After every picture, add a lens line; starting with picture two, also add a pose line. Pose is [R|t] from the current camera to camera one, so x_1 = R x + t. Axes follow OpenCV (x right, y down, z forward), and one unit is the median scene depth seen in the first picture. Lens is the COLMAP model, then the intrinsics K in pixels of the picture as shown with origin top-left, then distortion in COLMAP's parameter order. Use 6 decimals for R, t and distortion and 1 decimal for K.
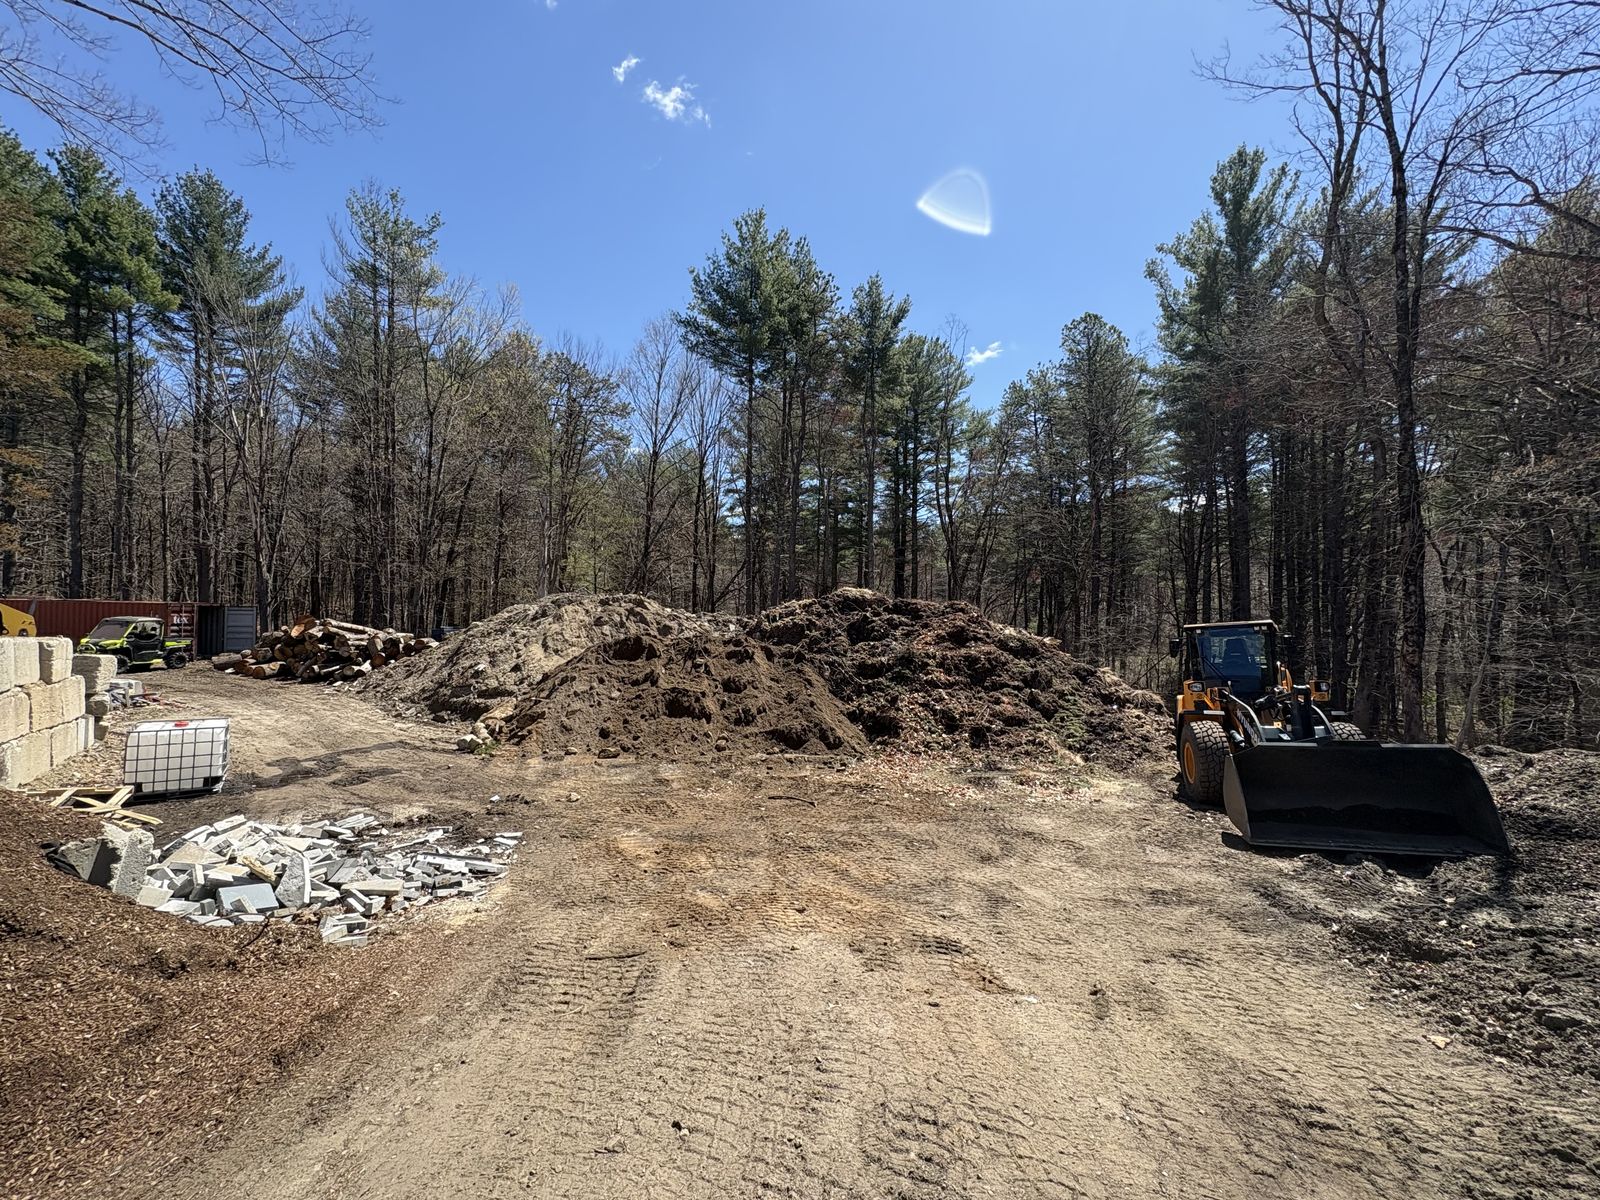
lens RADIAL K [[635.3, 0, 794.3], [0, 635.3, 605.3], [0, 0, 1]] dist [-0.001899, 0.000644]
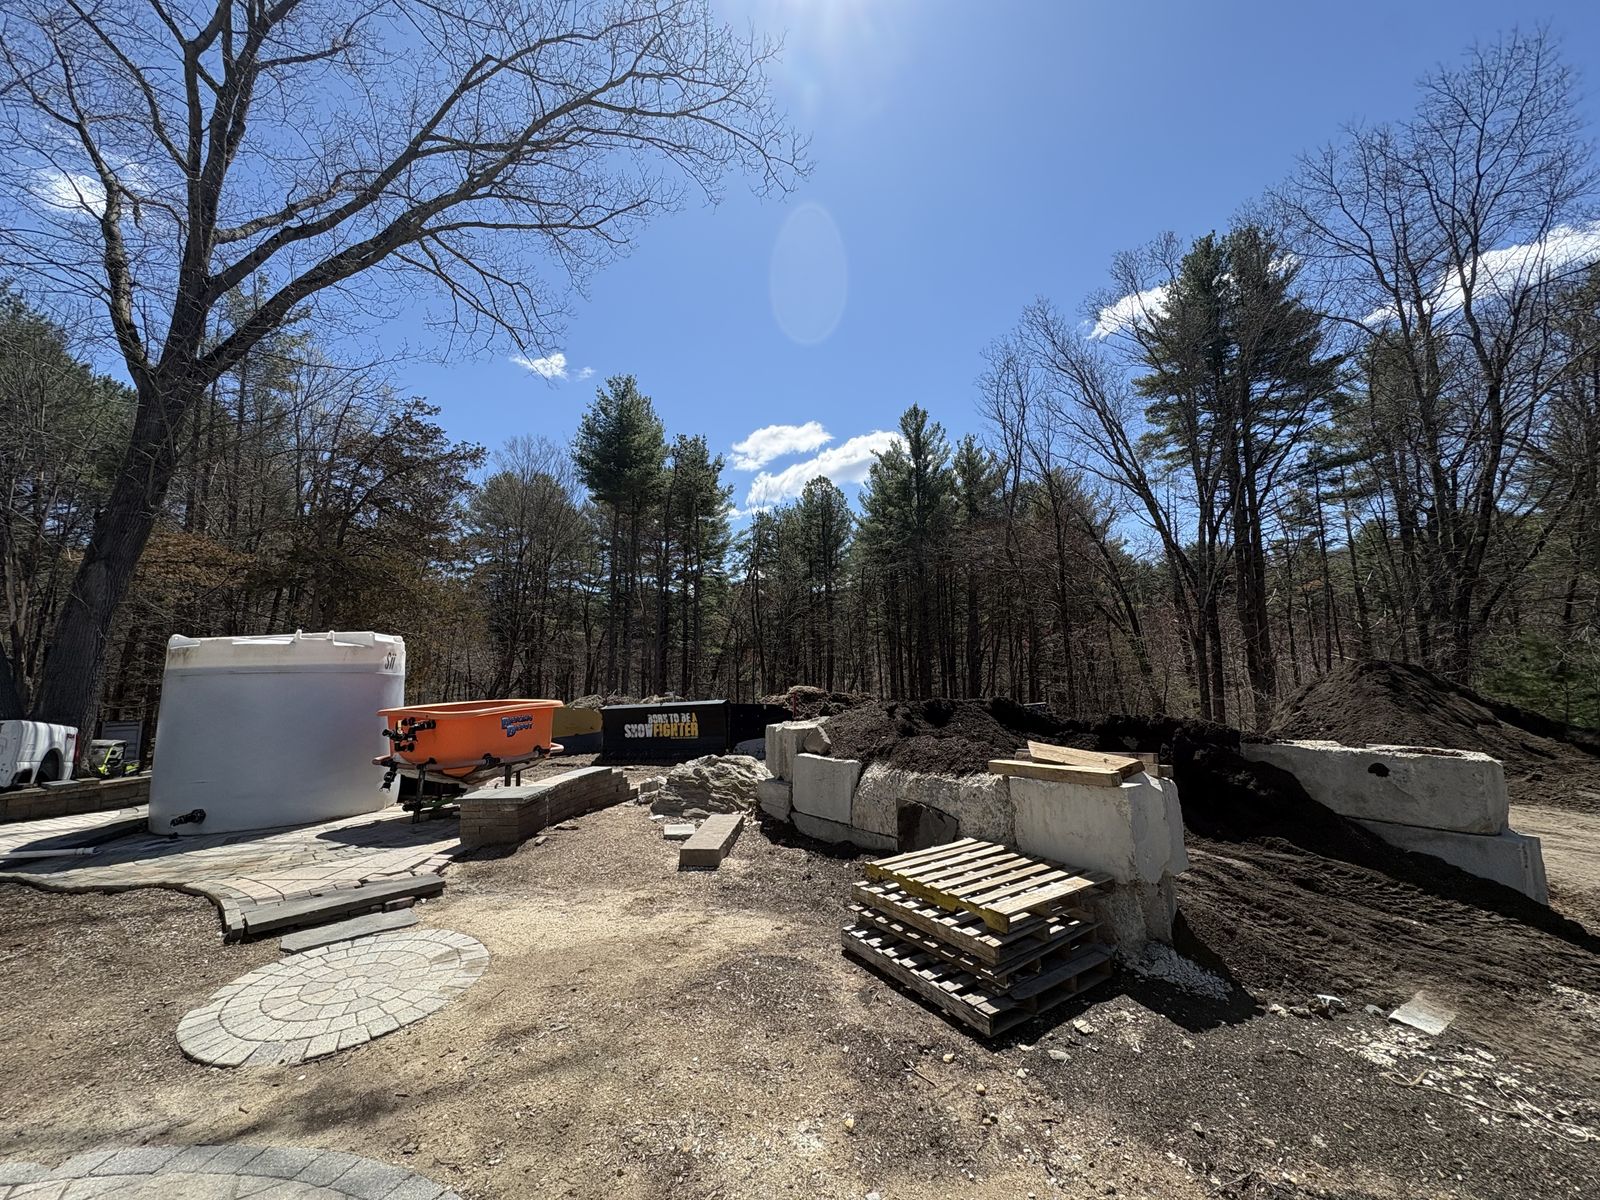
lens RADIAL K [[635.3, 0, 797.1], [0, 635.3, 590.2], [0, 0, 1]] dist [-0.001899, 0.000644]
pose [[0.851864, 0.048019, 0.521558, -0.882733], [0.022565, 0.991499, -0.128141, -0.071894], [-0.523277, 0.120928, 0.843539, -0.400494]]
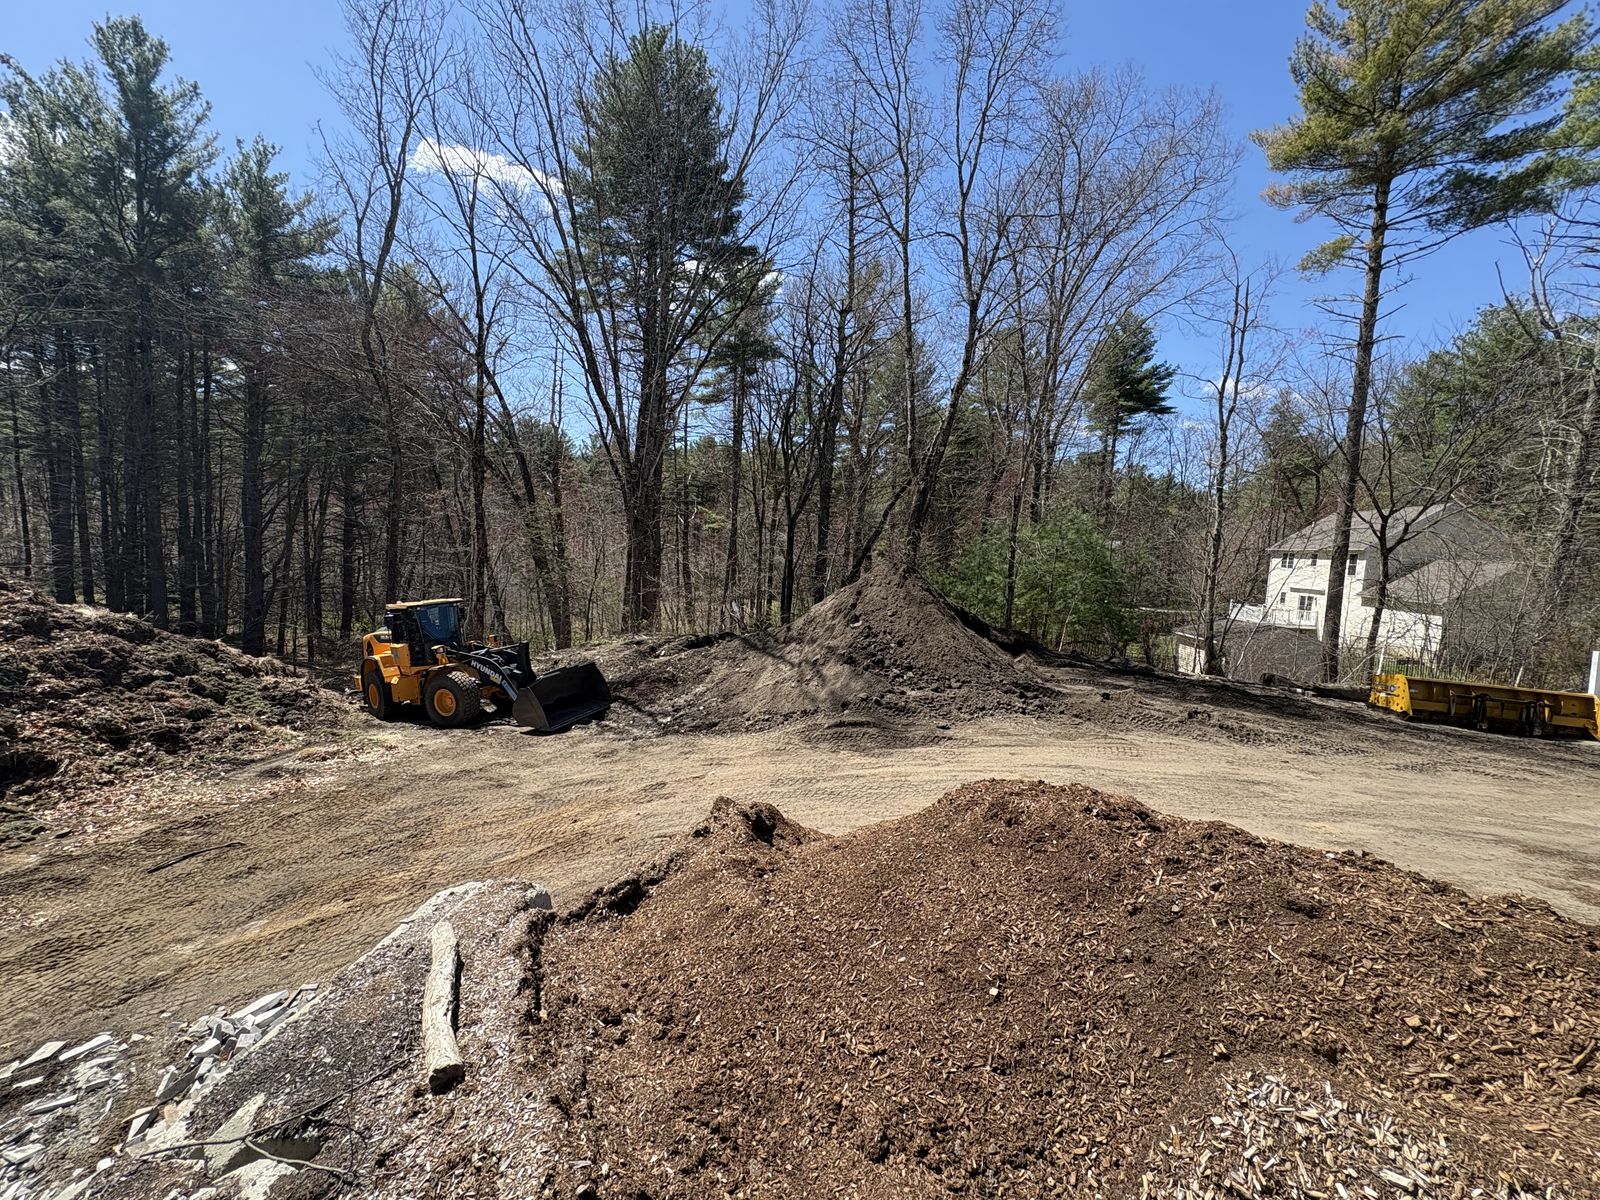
lens RADIAL K [[635.3, 0, 800.2], [0, 635.3, 602.2], [0, 0, 1]] dist [-0.001899, 0.000644]
pose [[0.003286, -0.079959, 0.996793, -0.484600], [-0.044799, 0.995786, 0.080025, -0.079117], [-0.998991, -0.044918, -0.000309, 0.125526]]
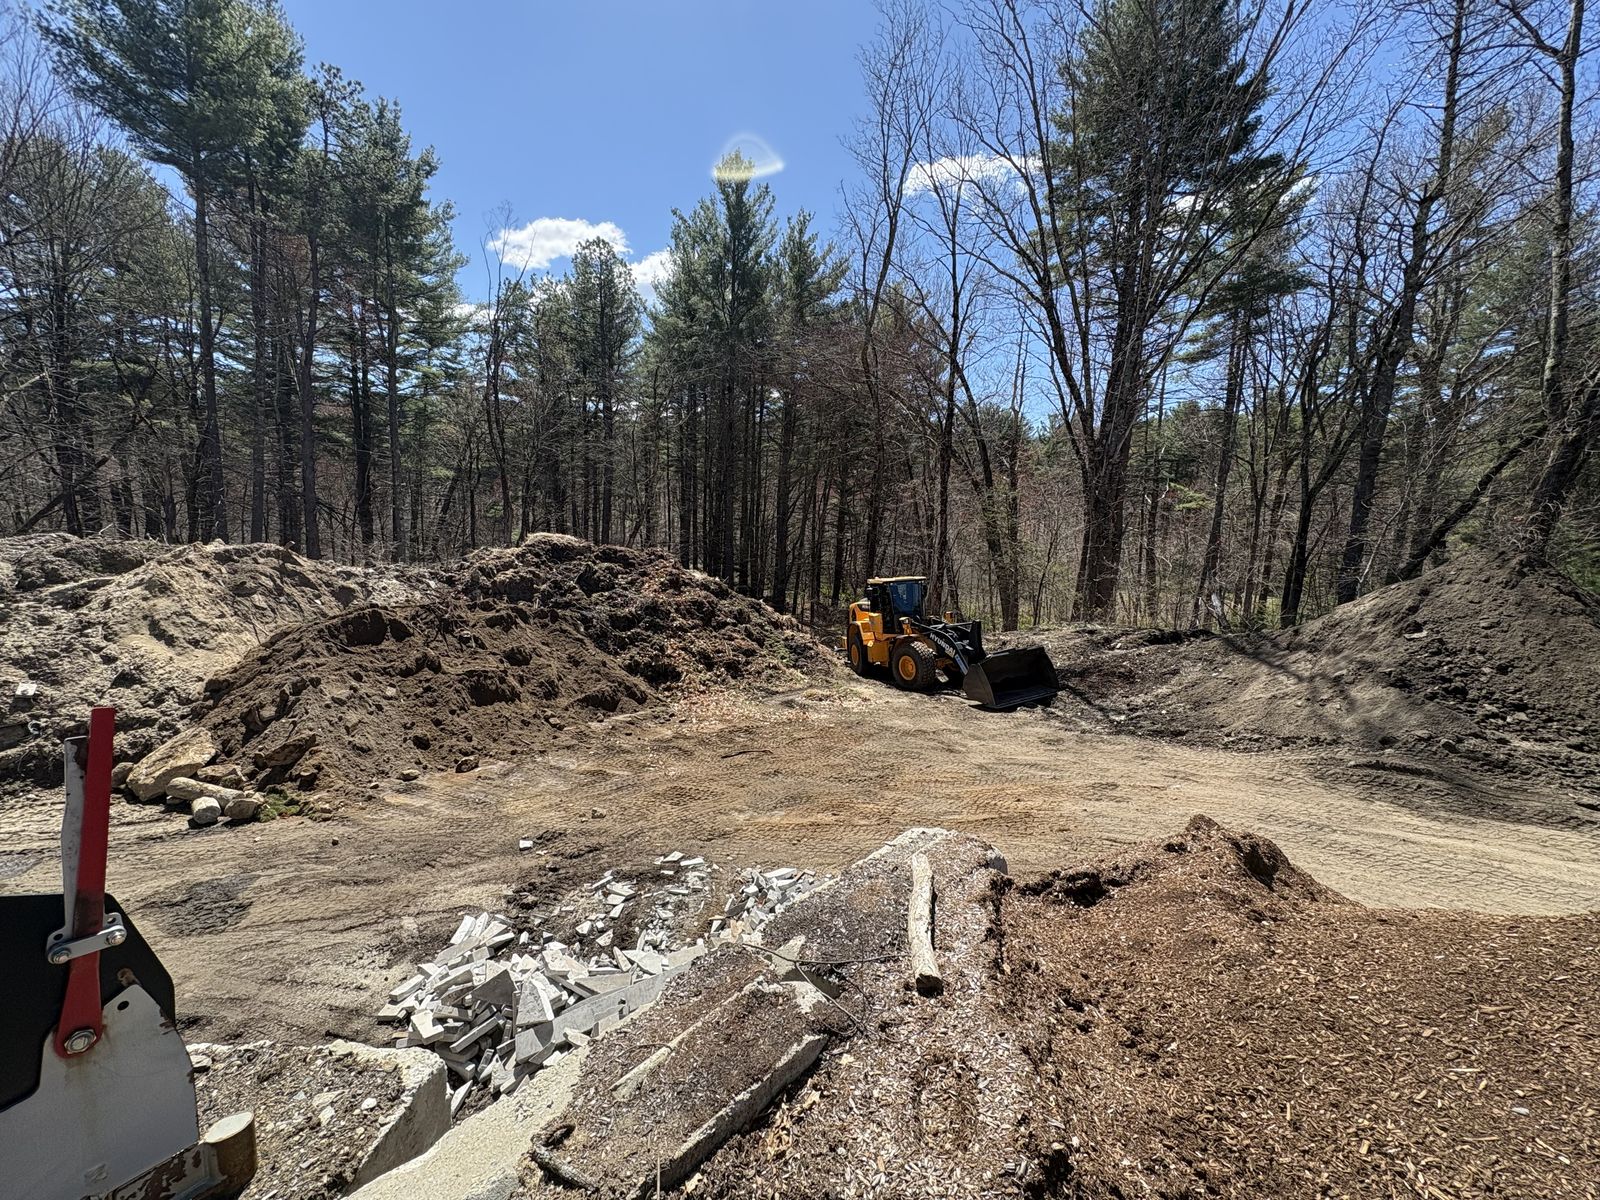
lens RADIAL K [[635.3, 0, 798.8], [0, 635.3, 601.6], [0, 0, 1]] dist [-0.001899, 0.000644]
pose [[0.631629, -0.080243, 0.771107, -0.490230], [-0.035762, 0.990555, 0.132373, -0.077536], [-0.774445, -0.111187, 0.622794, 0.132601]]
